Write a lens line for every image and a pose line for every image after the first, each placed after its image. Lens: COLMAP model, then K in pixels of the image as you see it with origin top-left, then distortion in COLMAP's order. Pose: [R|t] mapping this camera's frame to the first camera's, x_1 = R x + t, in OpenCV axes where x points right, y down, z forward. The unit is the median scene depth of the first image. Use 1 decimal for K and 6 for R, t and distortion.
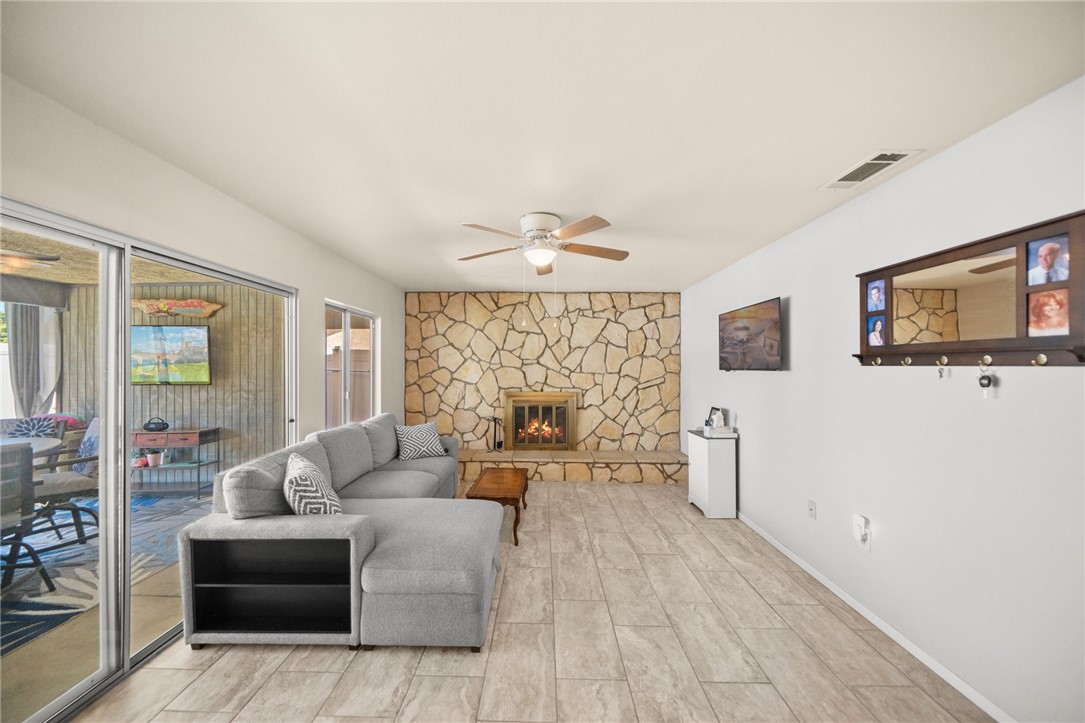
lens RADIAL K [[372.4, 0, 534.5], [0, 372.4, 365.9], [0, 0, 1]] dist [-0.004671, -0.000178]
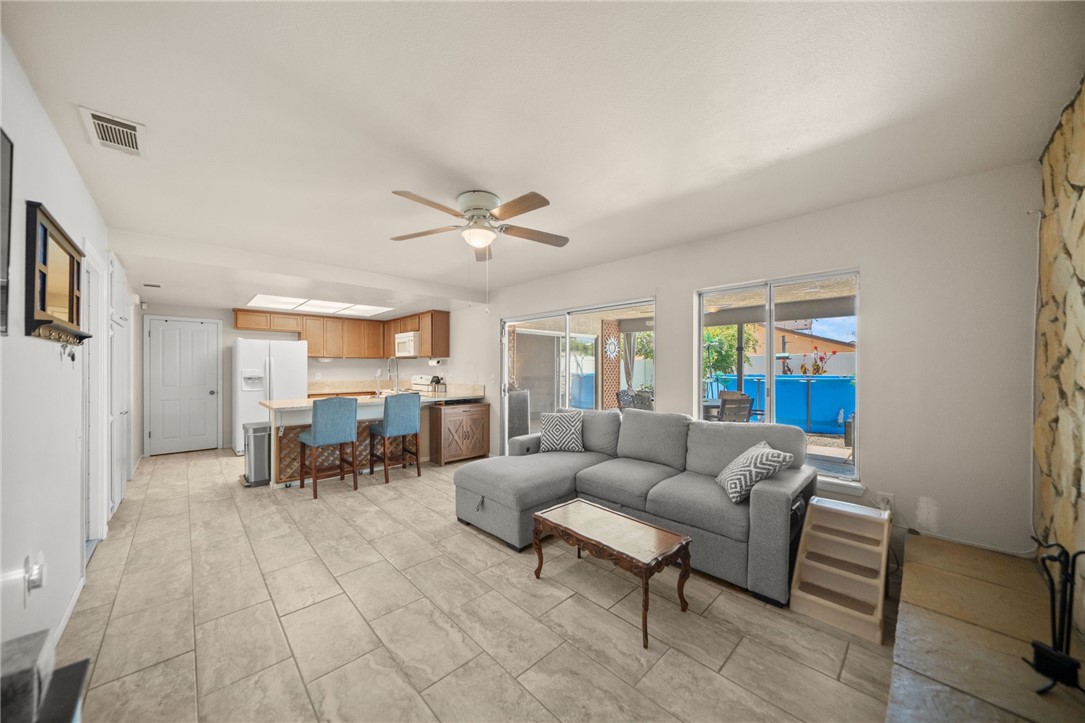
lens RADIAL K [[372.4, 0, 530.8], [0, 372.4, 367.0], [0, 0, 1]] dist [-0.004671, -0.000178]
pose [[-0.715963, -0.006384, -0.698109, 0.333732], [-0.003606, 0.999979, -0.005446, 0.027570], [0.698129, -0.001382, -0.715971, 1.010312]]
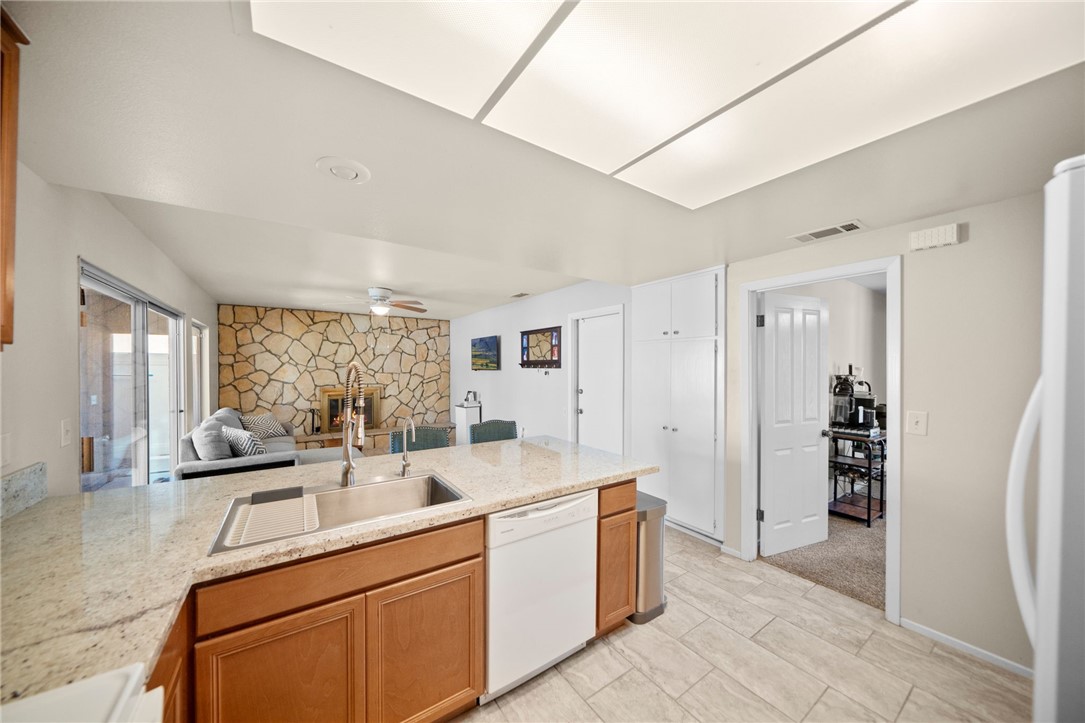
lens RADIAL K [[372.4, 0, 539.2], [0, 372.4, 367.0], [0, 0, 1]] dist [-0.004671, -0.000178]
pose [[0.811342, -0.006205, 0.584539, -0.240517], [0.004260, 0.999980, 0.004703, -0.008923], [-0.584557, -0.001325, 0.811352, -0.538195]]
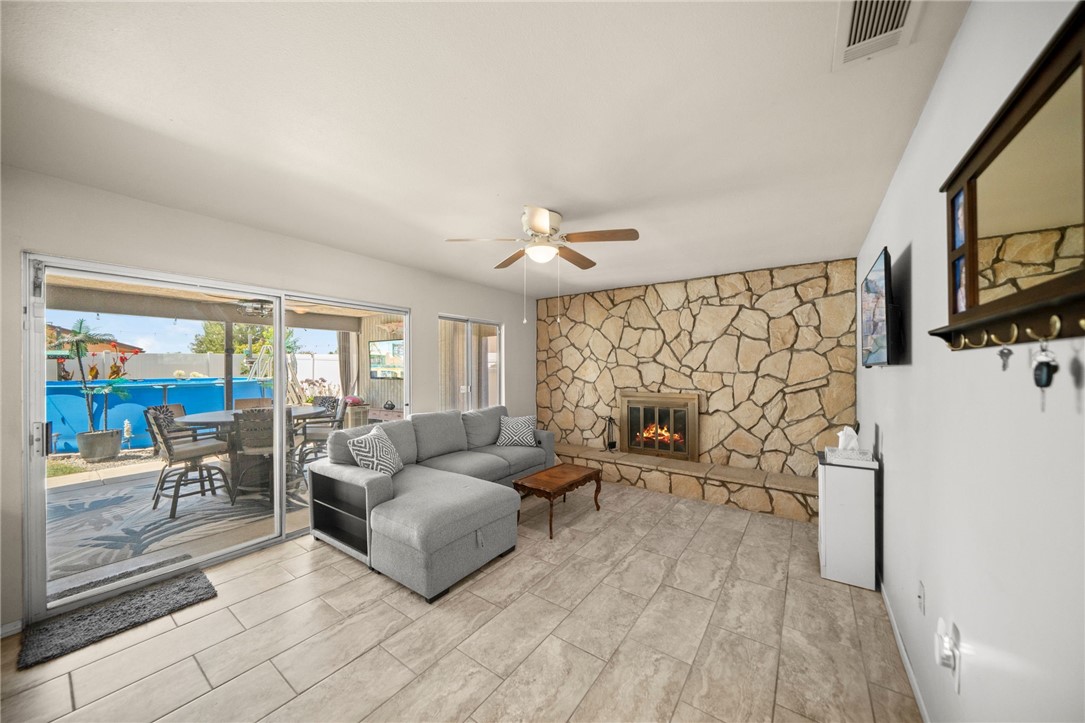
lens RADIAL K [[372.4, 0, 539.3], [0, 372.4, 368.8], [0, 0, 1]] dist [-0.004671, -0.000178]
pose [[0.821241, -0.003858, -0.570569, 0.331115], [0.004368, 0.999990, -0.000475, 0.011114], [0.570565, -0.002103, 0.821250, 0.094587]]
